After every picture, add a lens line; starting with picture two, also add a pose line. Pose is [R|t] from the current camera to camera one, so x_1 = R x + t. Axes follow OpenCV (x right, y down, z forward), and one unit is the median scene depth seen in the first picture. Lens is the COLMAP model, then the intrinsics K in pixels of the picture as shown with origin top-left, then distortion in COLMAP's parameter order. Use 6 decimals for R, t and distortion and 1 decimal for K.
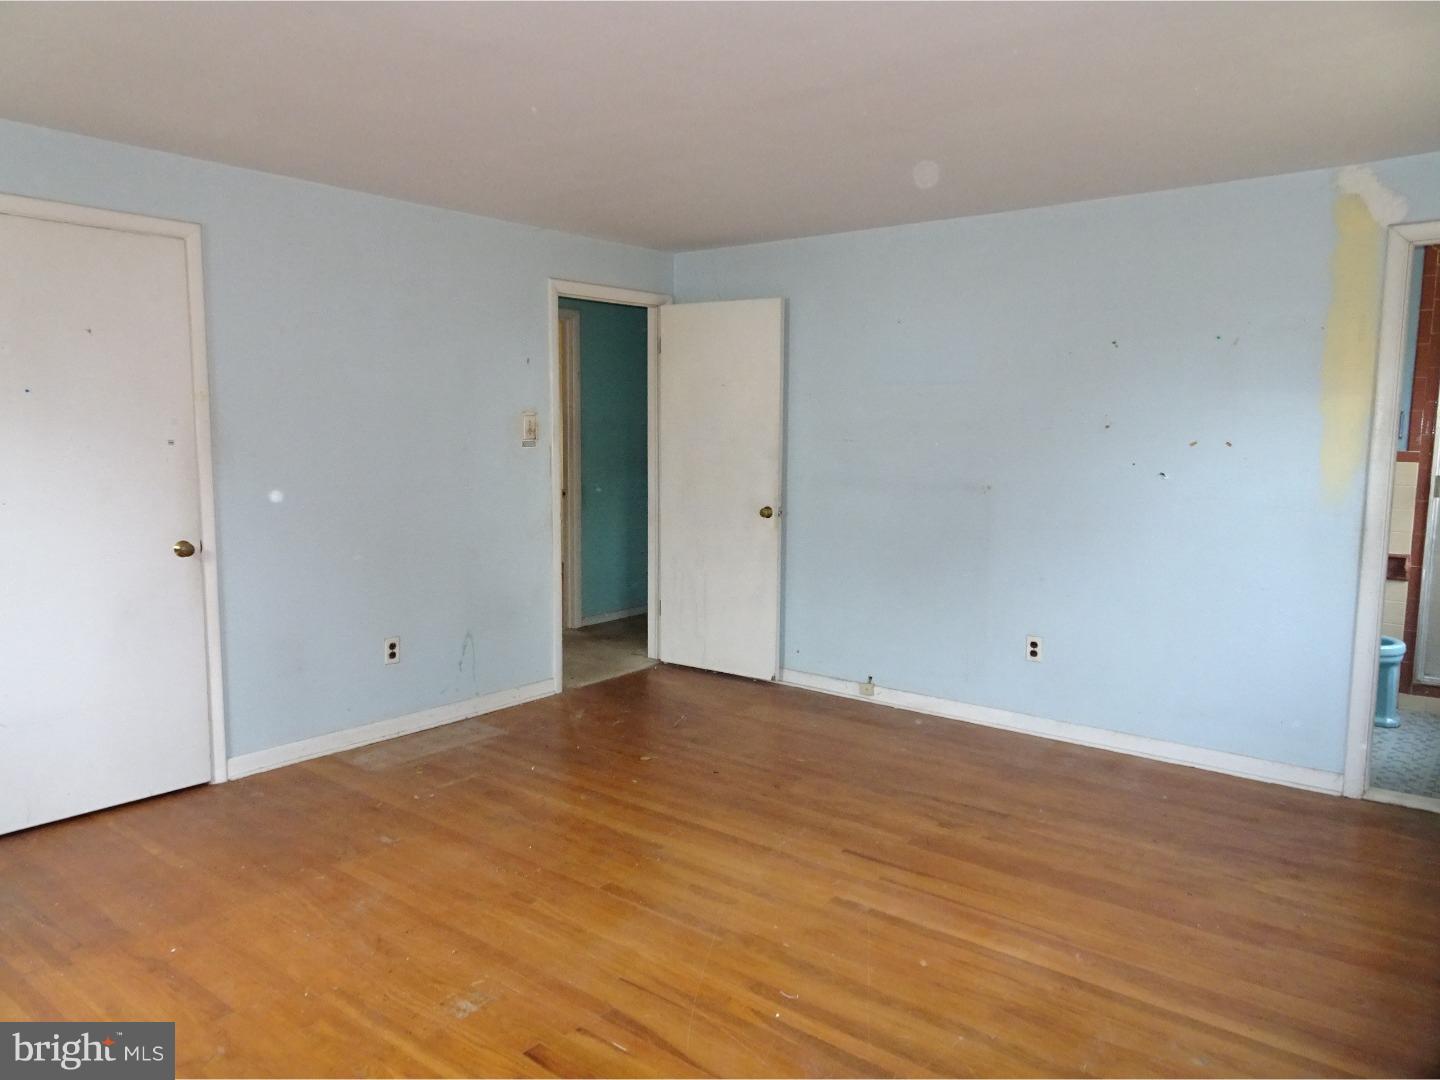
lens RADIAL K [[1017.3, 0, 720.0], [0, 1017.3, 540.0], [0, 0, 1]] dist [0.003585, 0.001959]
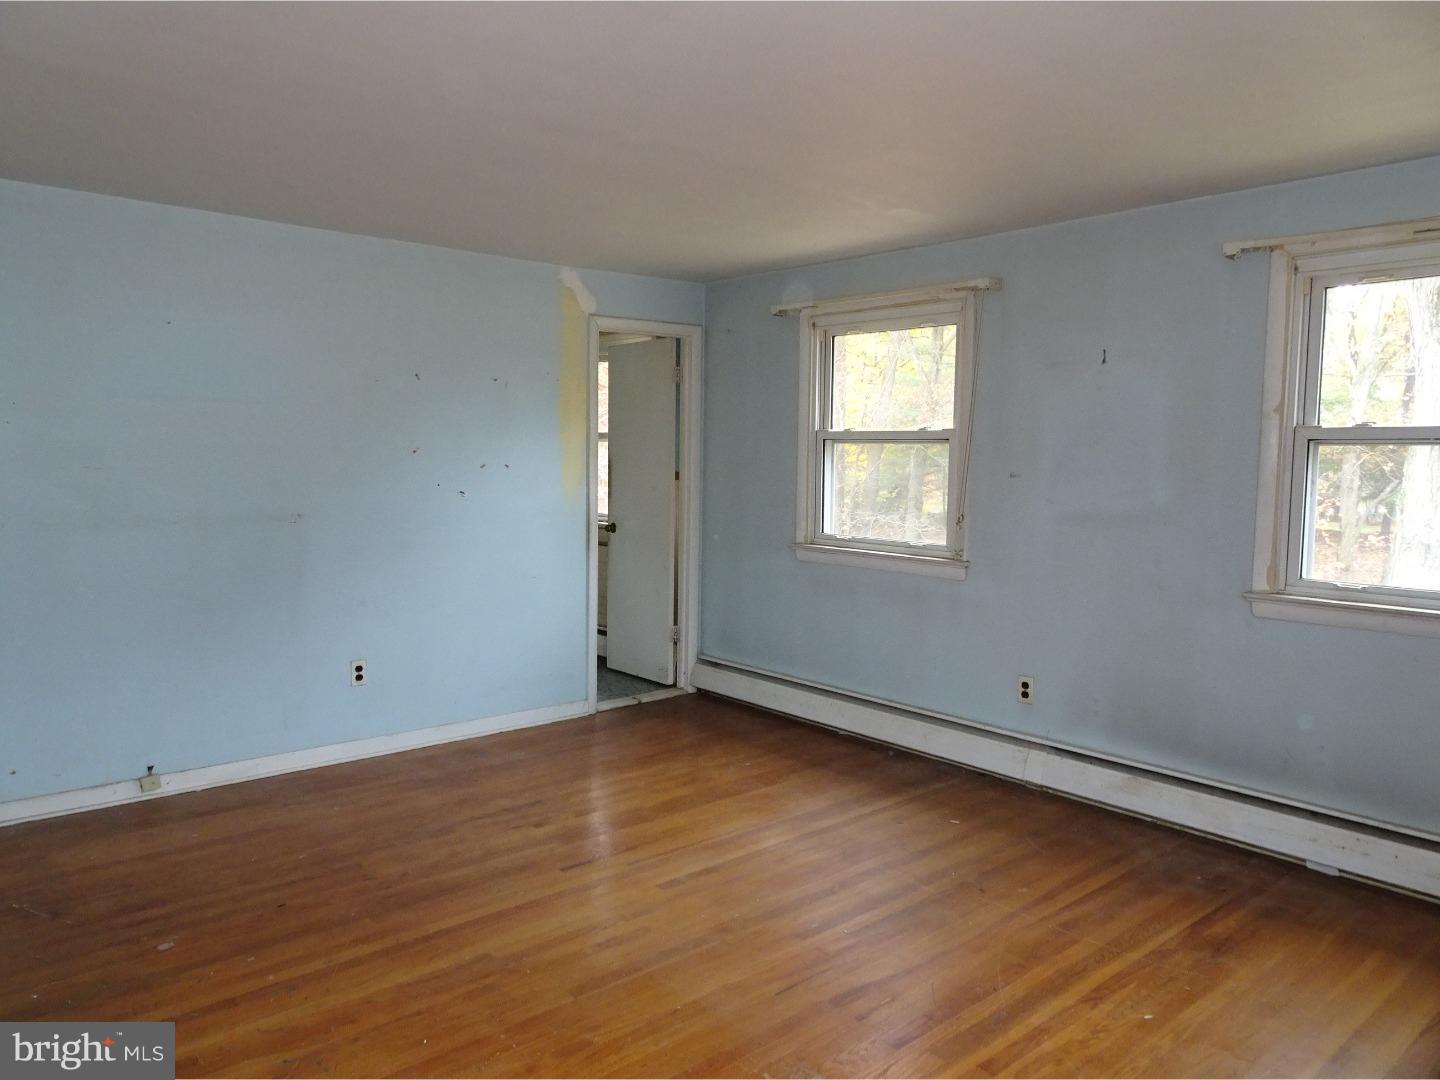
lens RADIAL K [[1017.3, 0, 720.0], [0, 1017.3, 540.0], [0, 0, 1]] dist [0.003585, 0.001959]
pose [[0.171286, -0.086712, 0.981398, -0.718329], [0.097973, 0.992681, 0.070609, -0.069866], [-0.980338, 0.084057, 0.178527, 0.553500]]
